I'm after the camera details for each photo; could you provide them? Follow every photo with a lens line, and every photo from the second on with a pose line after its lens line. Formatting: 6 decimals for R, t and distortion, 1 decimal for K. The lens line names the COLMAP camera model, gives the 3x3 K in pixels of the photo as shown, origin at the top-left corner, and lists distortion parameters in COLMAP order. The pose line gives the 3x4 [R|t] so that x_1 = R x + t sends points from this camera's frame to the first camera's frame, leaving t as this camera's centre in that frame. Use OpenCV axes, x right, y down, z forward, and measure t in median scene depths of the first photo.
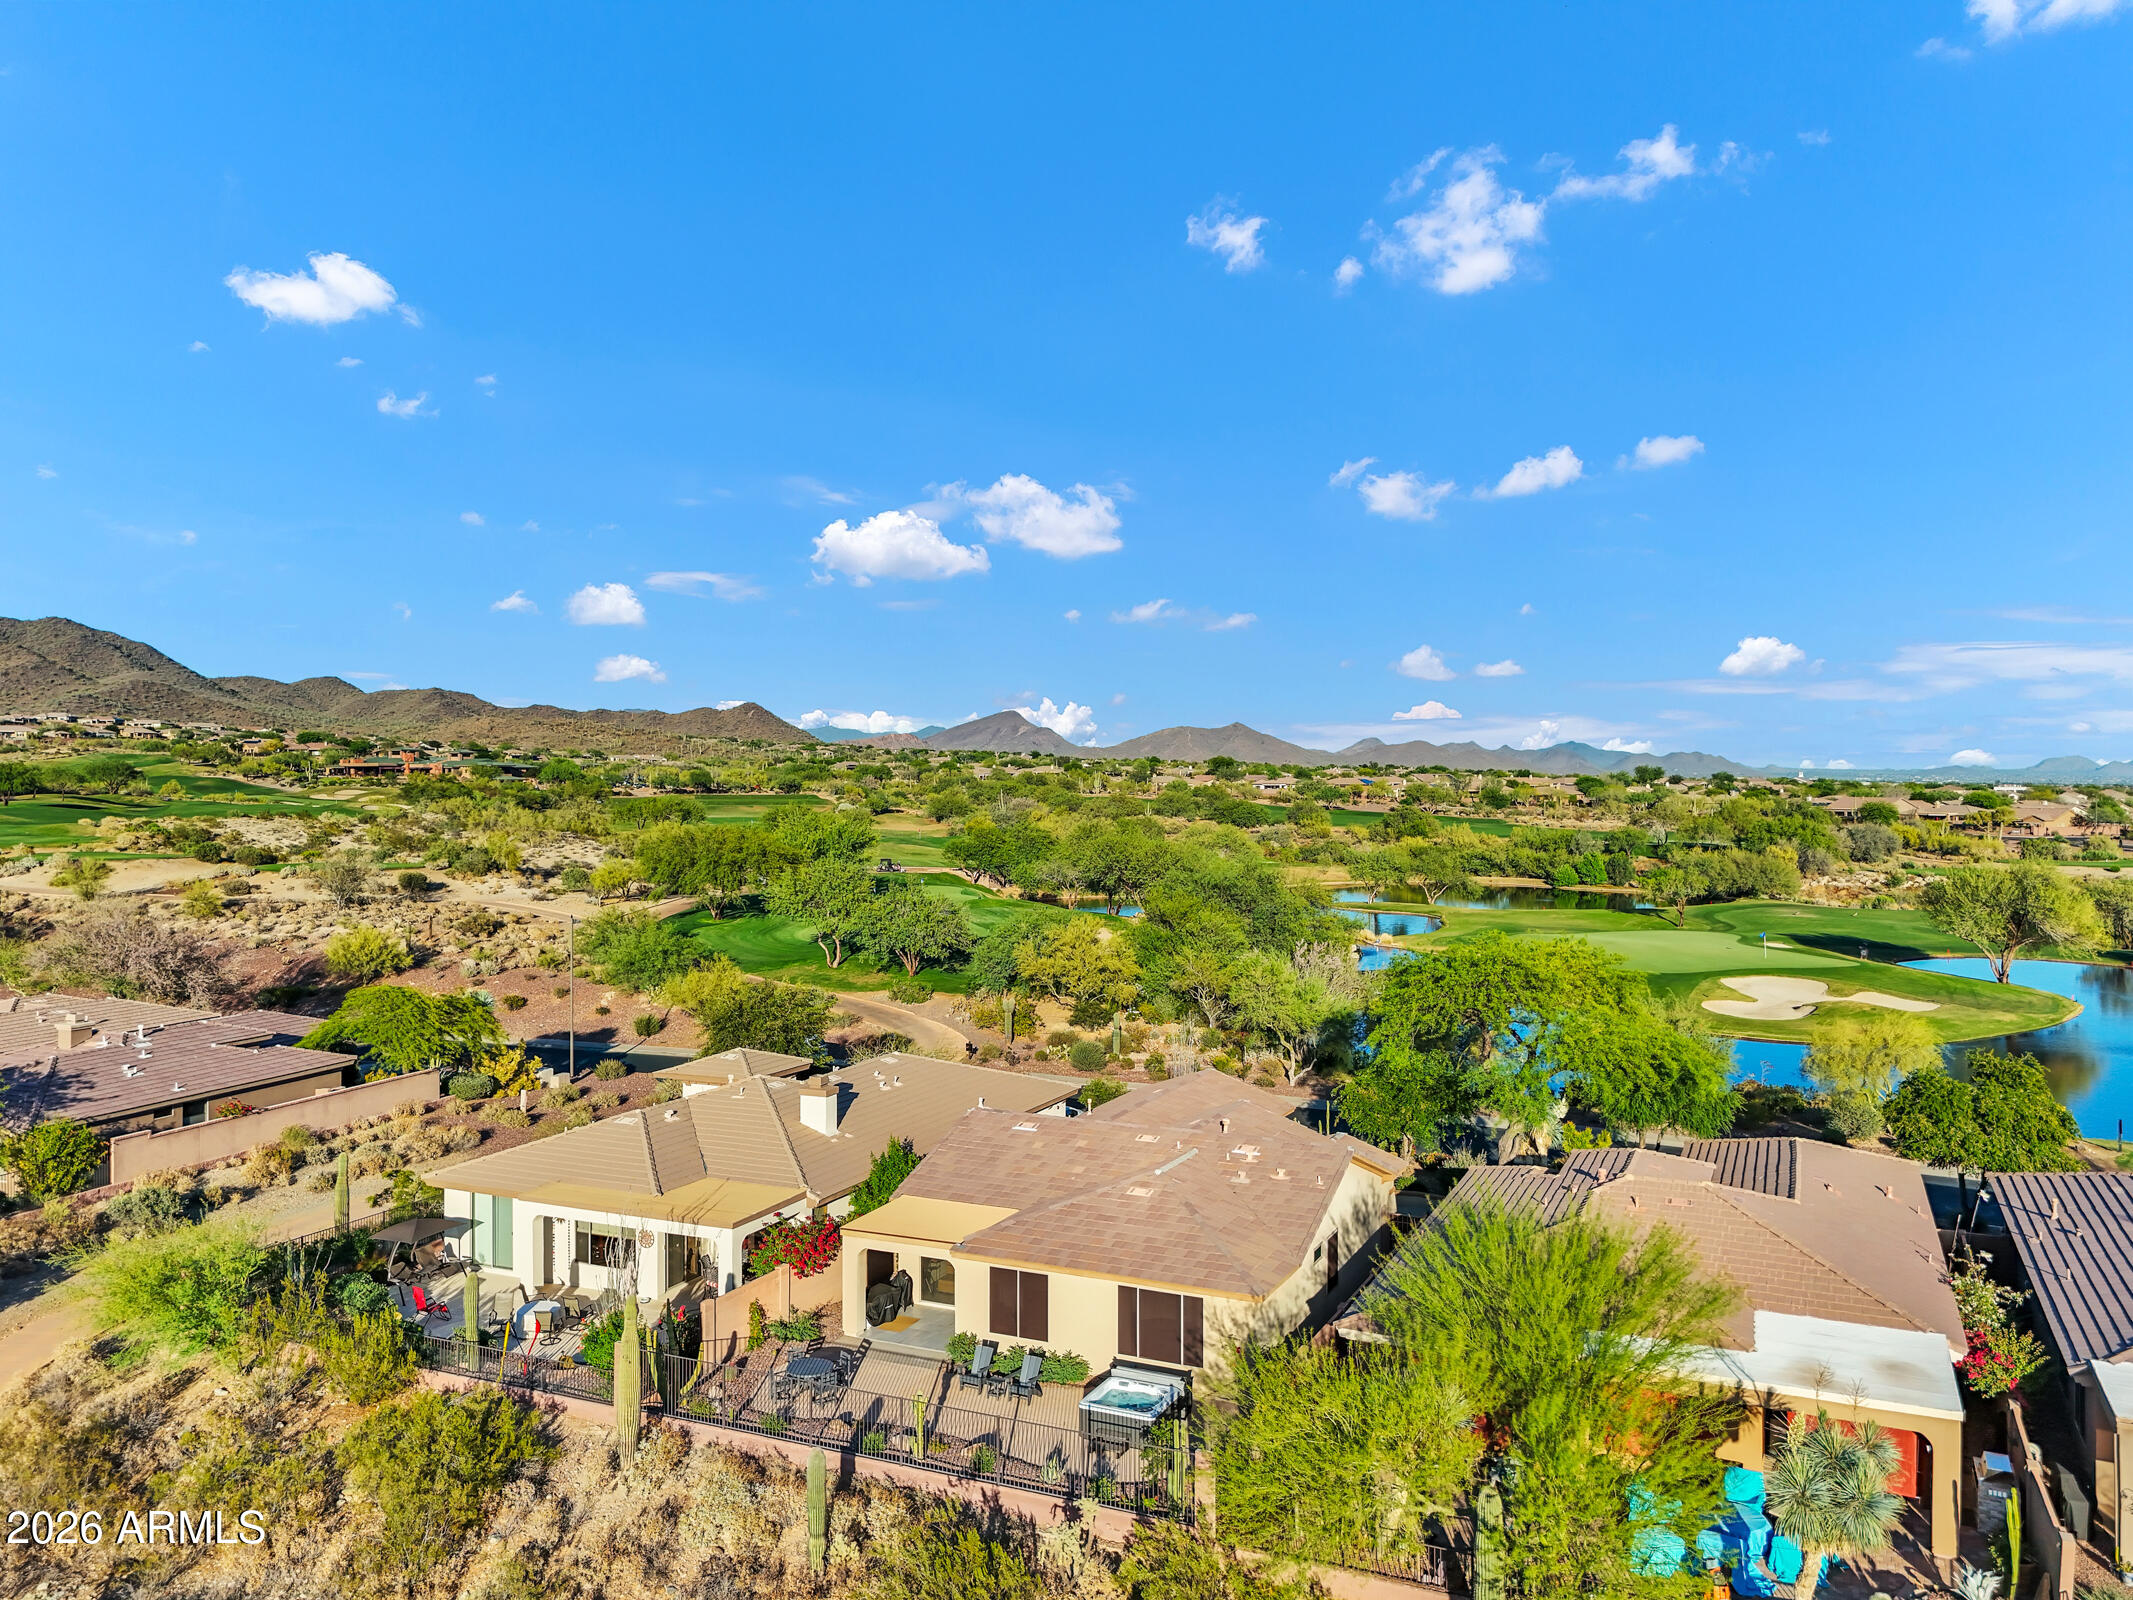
lens RADIAL K [[1592.1, 0, 1066.5], [0, 1592.1, 800.0], [0, 0, 1]] dist [0.081994, -0.071961]
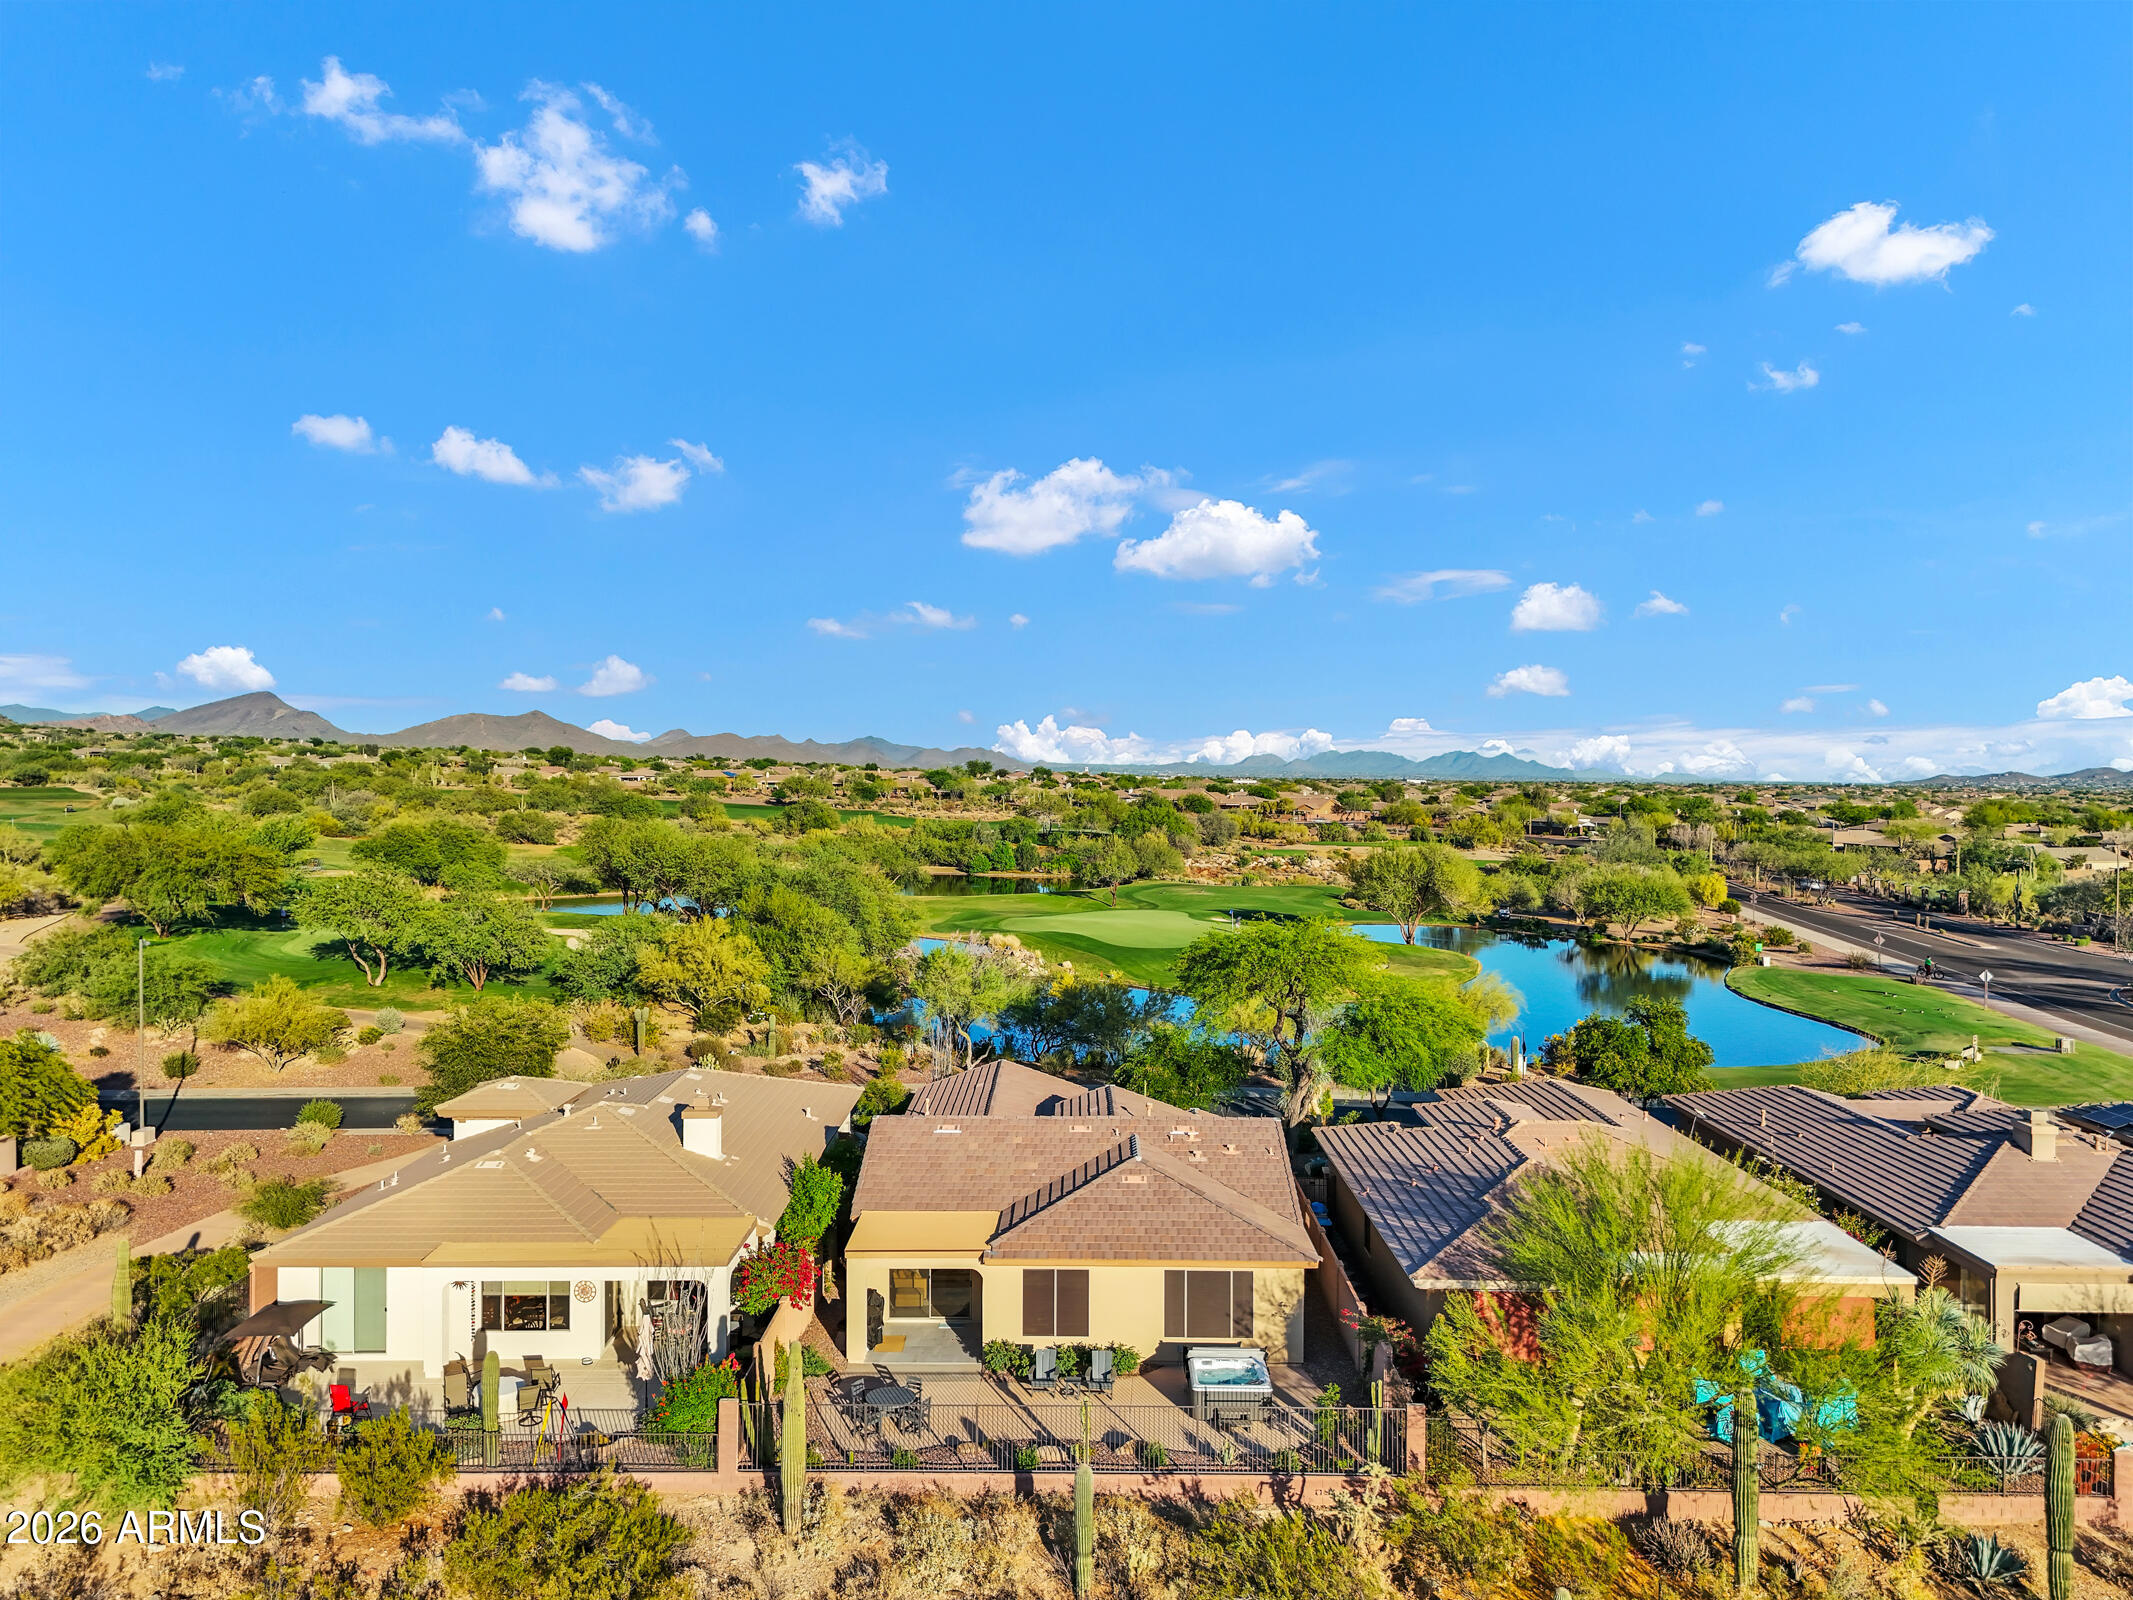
lens RADIAL K [[1592.1, 0, 1066.5], [0, 1592.1, 800.0], [0, 0, 1]] dist [0.081994, -0.071961]
pose [[0.910969, -0.004258, 0.412452, -0.362379], [0.002193, 0.999983, 0.005480, -0.002255], [-0.412468, -0.004088, 0.910963, 0.078699]]
